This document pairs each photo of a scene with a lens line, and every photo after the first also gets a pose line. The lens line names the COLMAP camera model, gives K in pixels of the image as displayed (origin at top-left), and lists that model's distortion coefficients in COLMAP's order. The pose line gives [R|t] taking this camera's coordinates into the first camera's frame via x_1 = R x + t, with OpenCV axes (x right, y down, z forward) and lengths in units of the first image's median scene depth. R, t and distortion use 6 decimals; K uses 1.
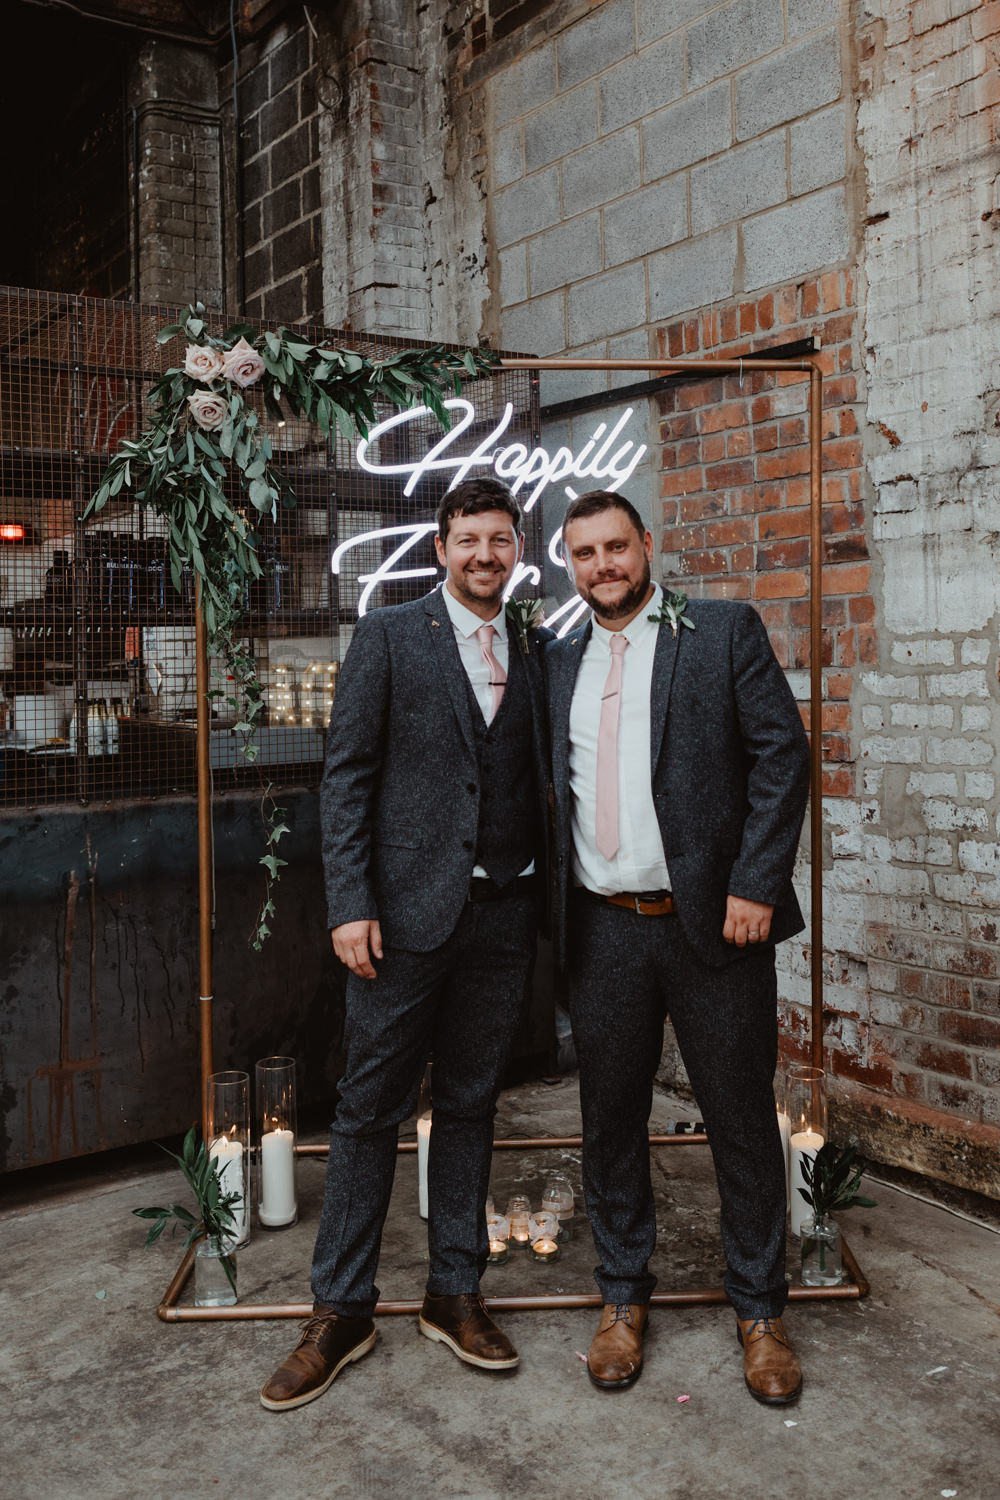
lens RADIAL K [[1452.6, 0, 580.2], [0, 1452.6, 612.5], [0, 0, 1]] dist [0.006365, 0.000000]
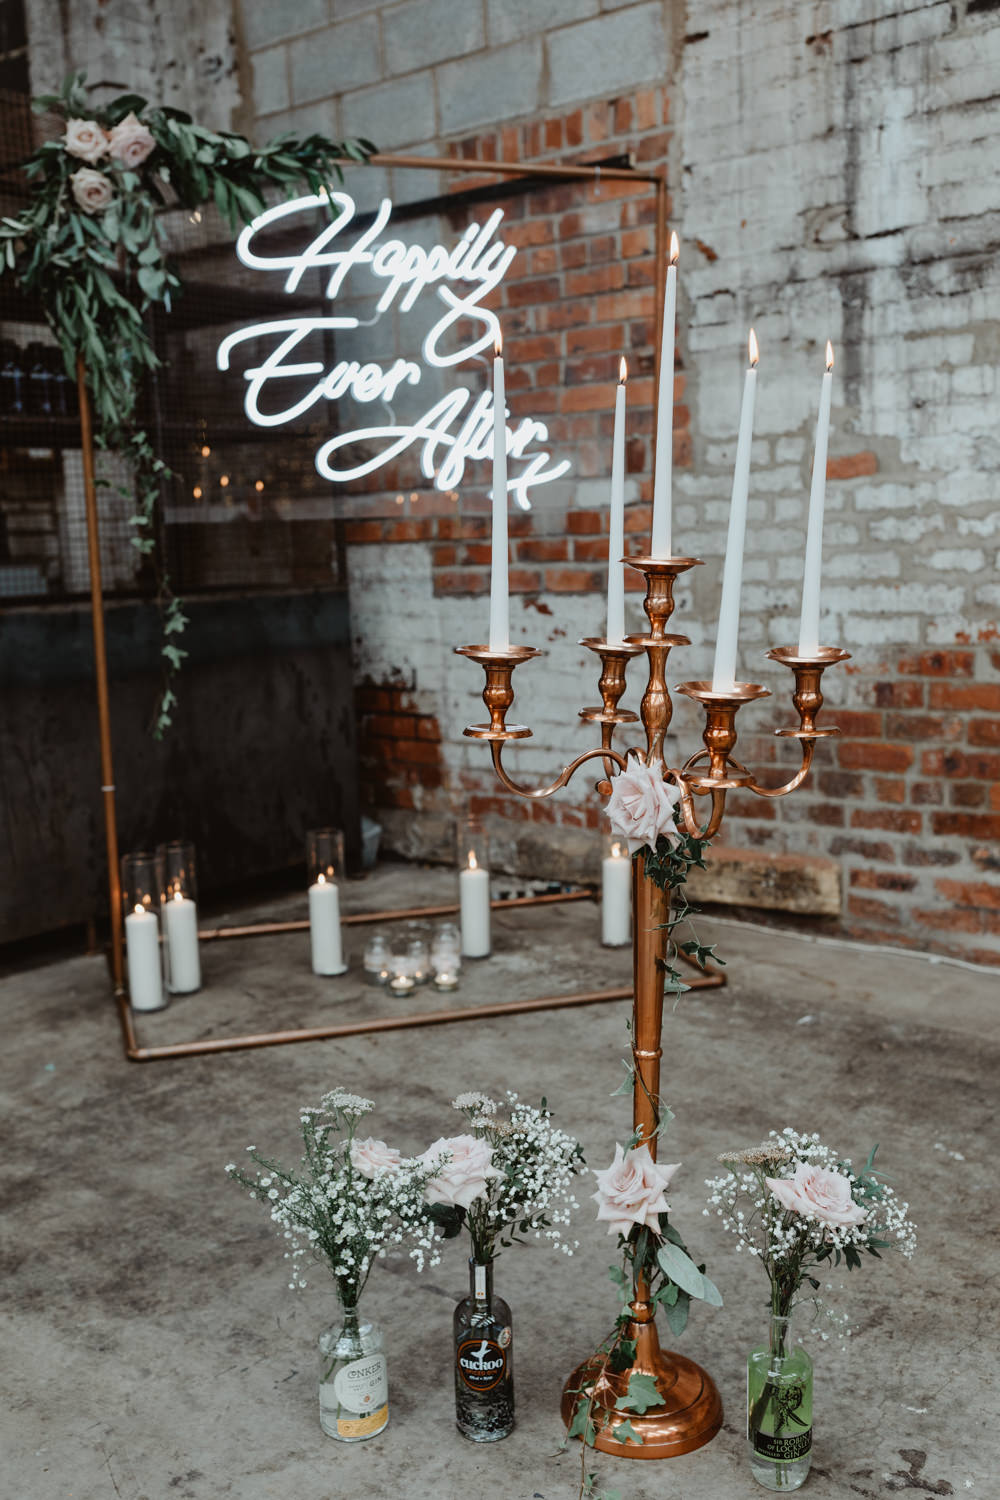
lens RADIAL K [[1452.6, 0, 510.9], [0, 1452.6, 746.8], [0, 0, 1]] dist [0.006365, 0.000000]
pose [[0.964906, -0.050359, 0.257721, -0.234678], [0.006073, 0.985455, 0.169825, 0.059265], [-0.262525, -0.162300, 0.951178, -0.056031]]
